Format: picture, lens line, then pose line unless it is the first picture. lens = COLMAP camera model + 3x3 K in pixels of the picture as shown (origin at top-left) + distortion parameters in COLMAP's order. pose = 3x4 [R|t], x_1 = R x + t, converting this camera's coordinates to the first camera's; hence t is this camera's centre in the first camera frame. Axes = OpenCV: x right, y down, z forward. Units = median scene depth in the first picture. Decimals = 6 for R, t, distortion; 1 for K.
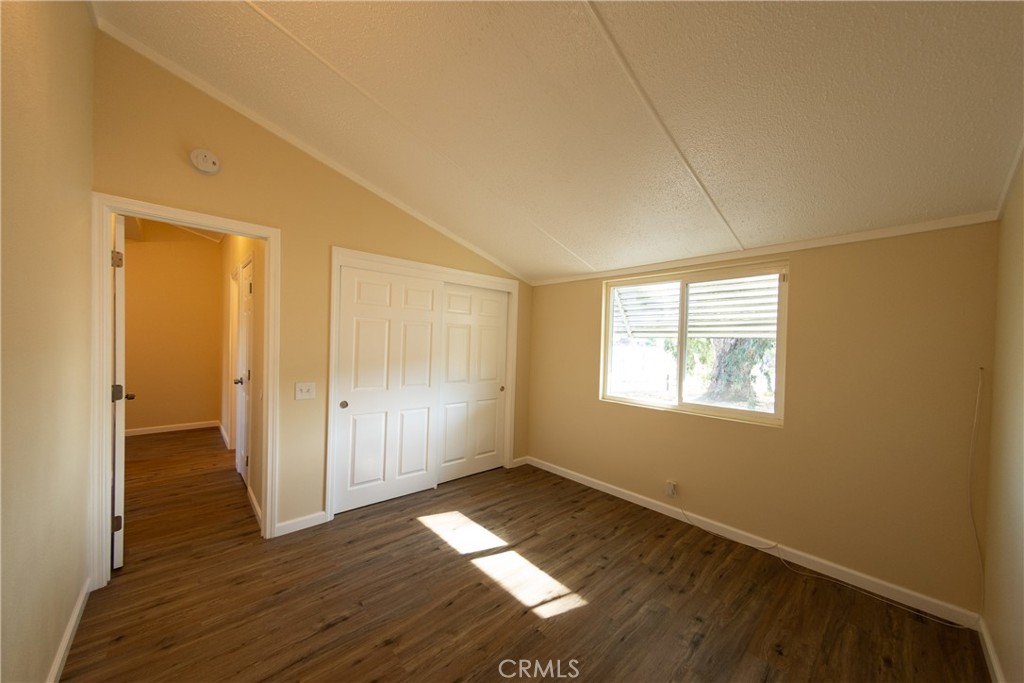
lens RADIAL K [[357.4, 0, 513.0], [0, 357.4, 346.6], [0, 0, 1]] dist [0.000375, 0.000007]
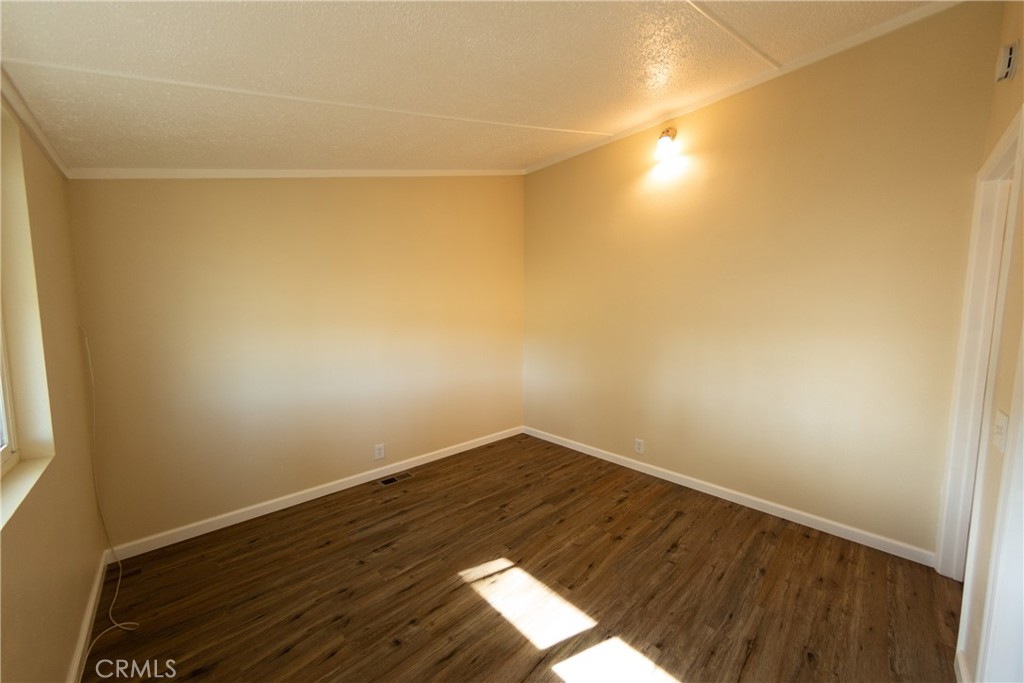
lens RADIAL K [[357.4, 0, 511.8], [0, 357.4, 347.8], [0, 0, 1]] dist [0.000375, 0.000007]
pose [[-0.999210, -0.033799, -0.020898, 0.096548], [-0.035503, 0.995542, 0.087377, -0.005453], [0.017851, 0.088050, -0.995956, 1.899980]]
